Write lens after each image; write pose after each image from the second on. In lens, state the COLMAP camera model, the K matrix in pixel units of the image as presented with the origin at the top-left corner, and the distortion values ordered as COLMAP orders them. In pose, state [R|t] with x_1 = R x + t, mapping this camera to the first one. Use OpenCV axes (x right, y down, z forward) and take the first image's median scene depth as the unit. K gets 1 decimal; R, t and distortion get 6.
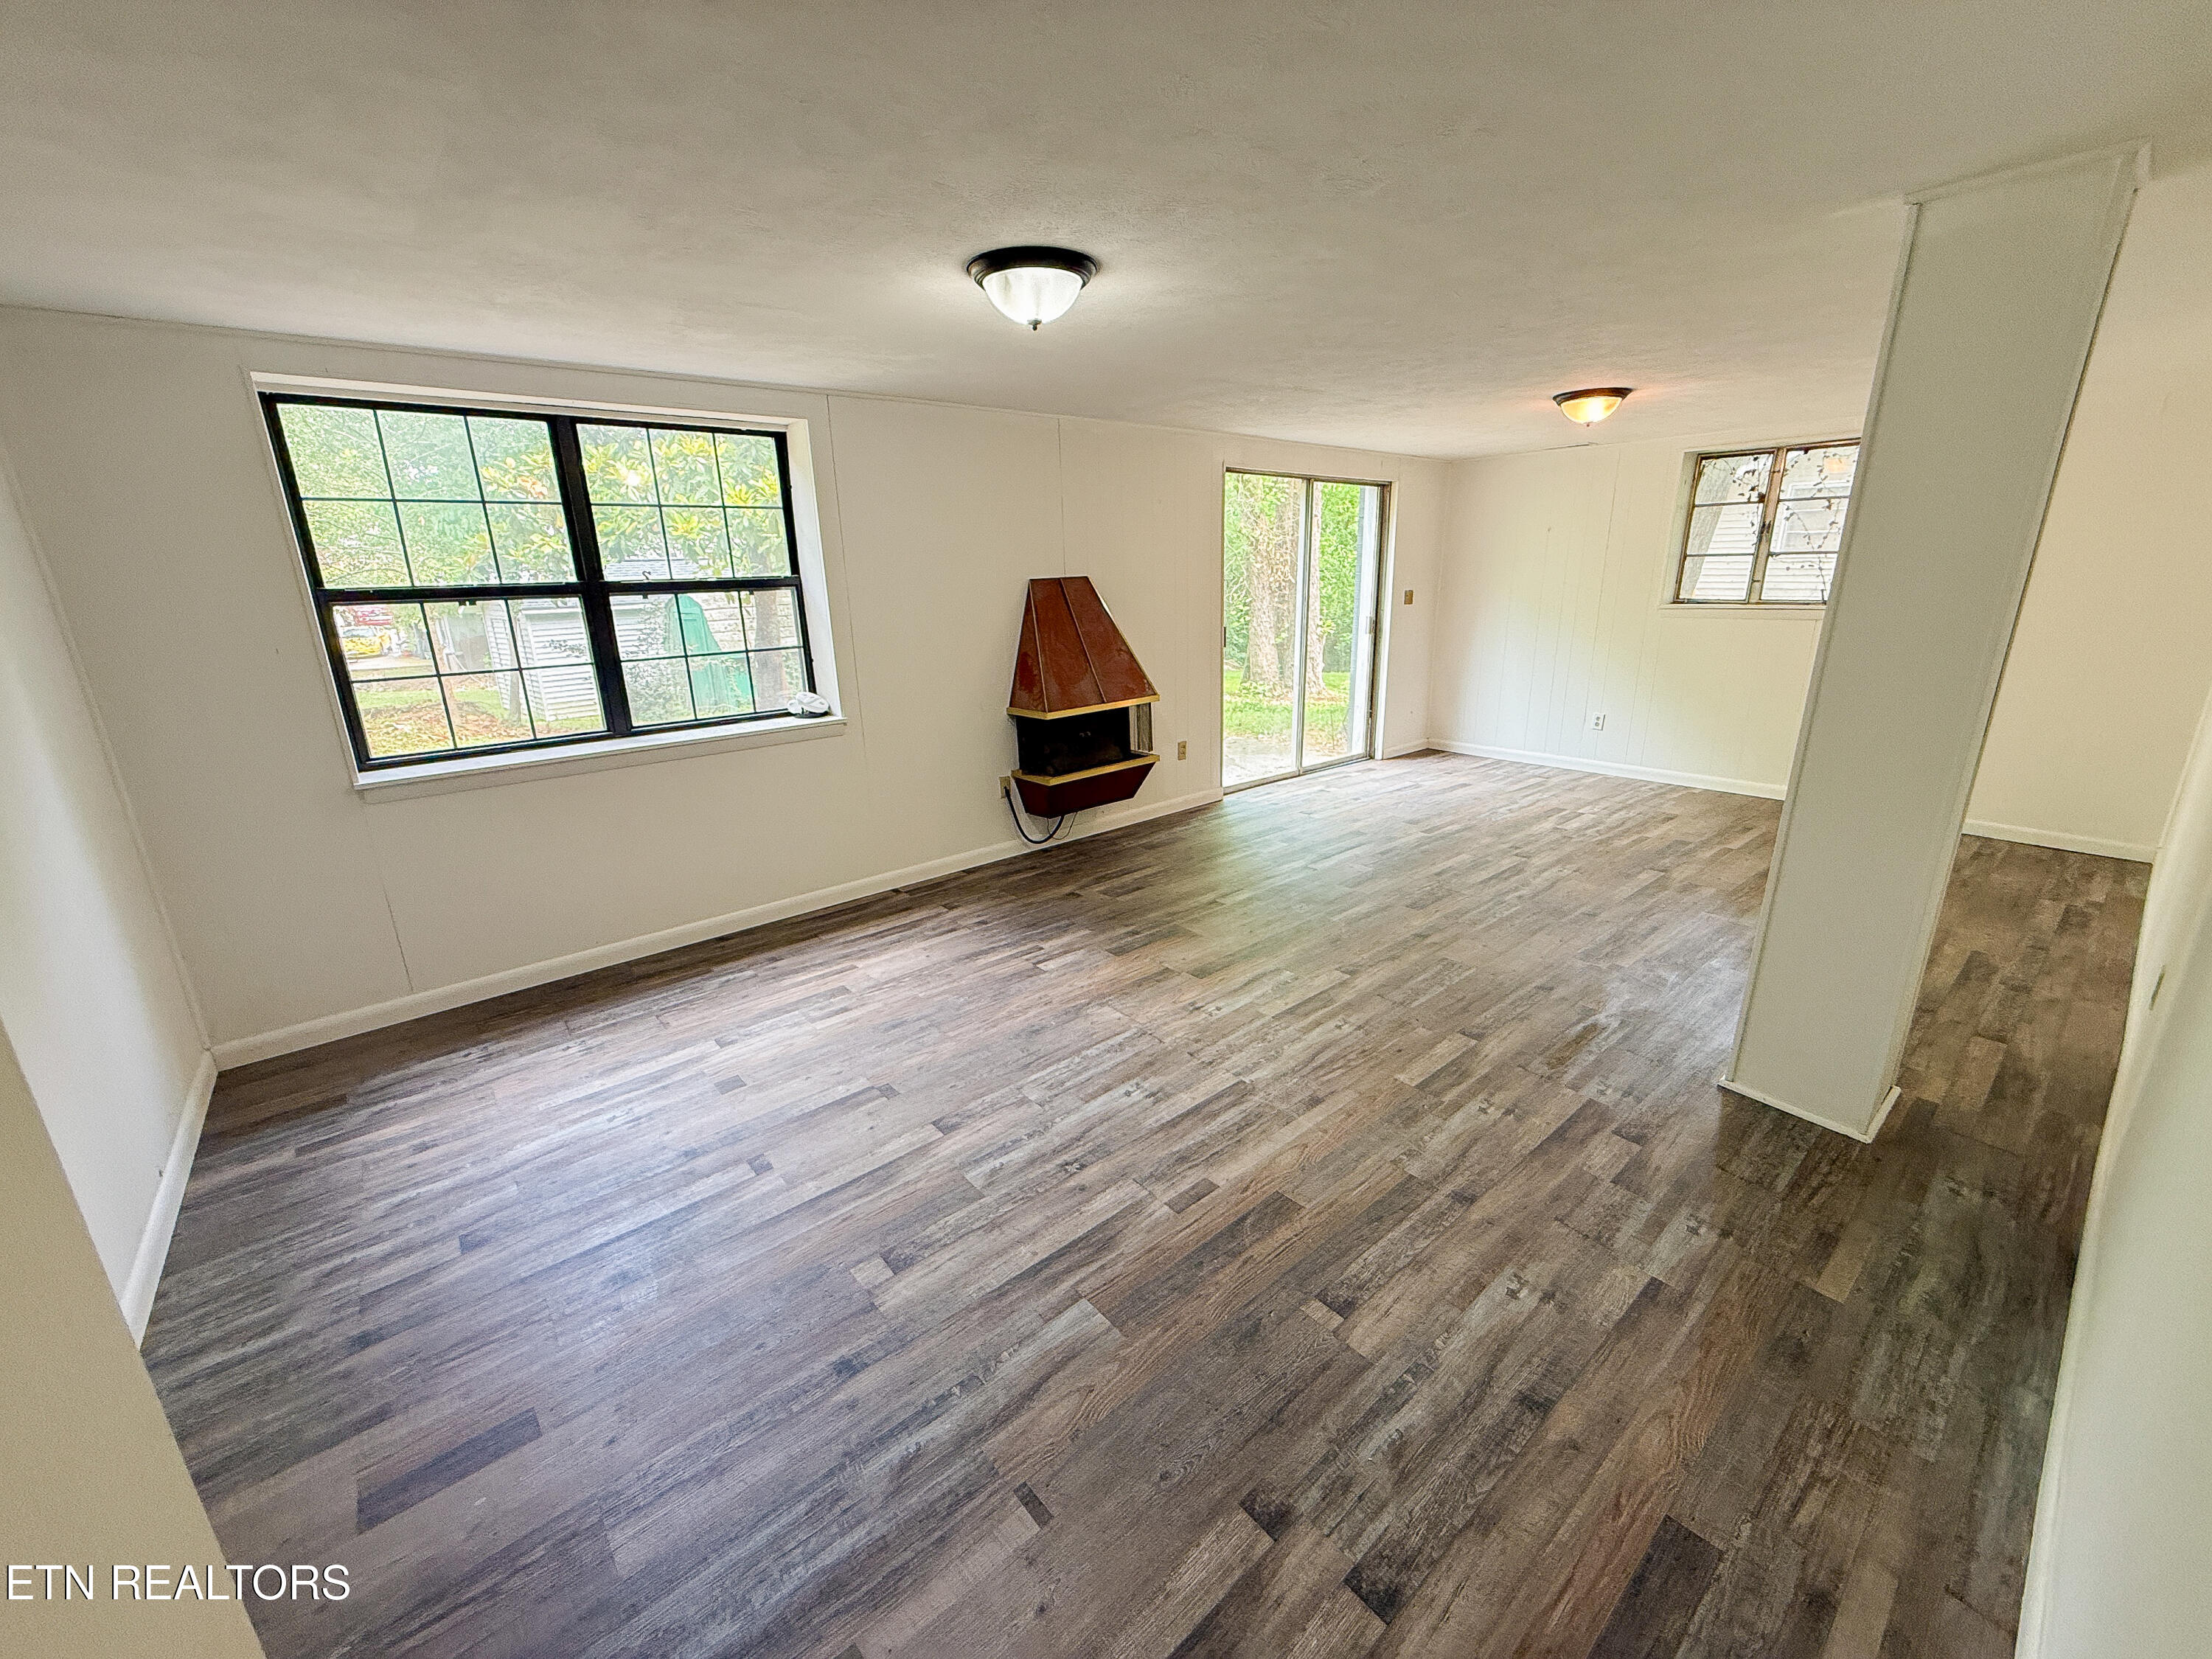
lens RADIAL K [[880.6, 0, 1100.3], [0, 880.6, 827.9], [0, 0, 1]] dist [0.000093, -0.000035]
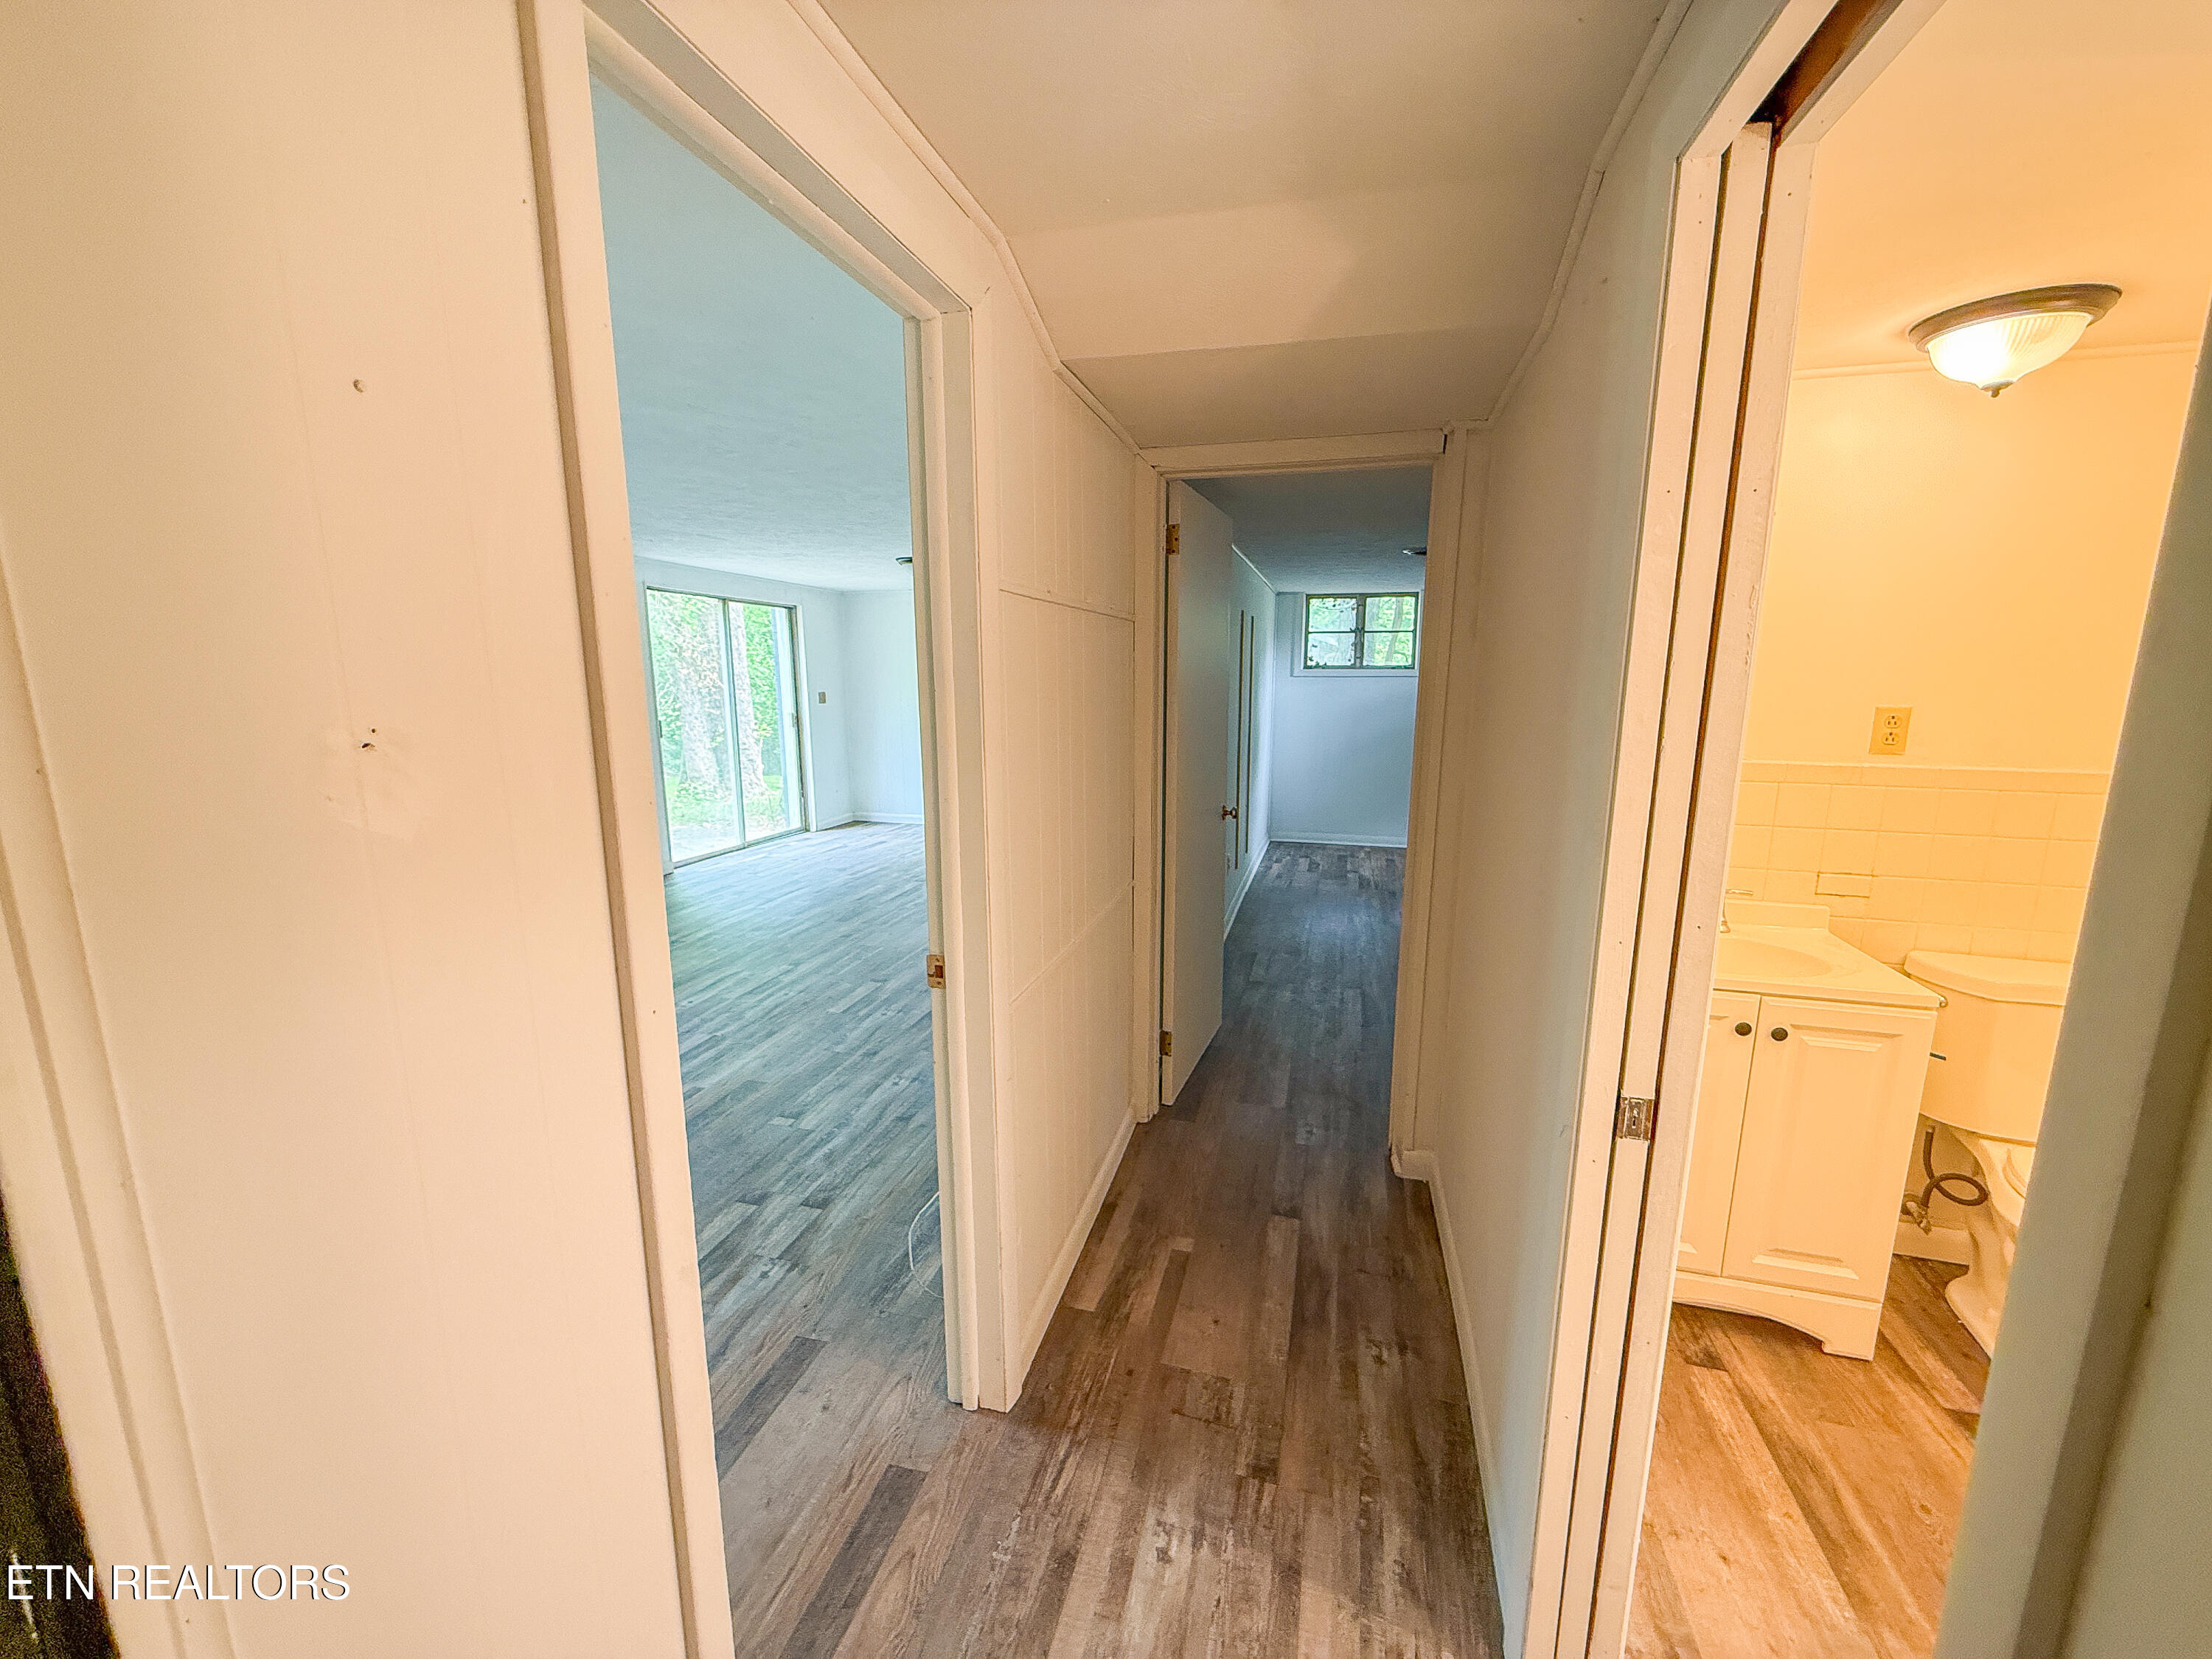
lens RADIAL K [[880.6, 0, 1100.3], [0, 880.6, 827.9], [0, 0, 1]] dist [0.000093, -0.000035]
pose [[0.821698, -0.076437, 0.564774, -0.066170], [0.142623, 0.987013, -0.073922, 0.111719], [-0.551789, 0.141292, 0.821928, -0.346676]]
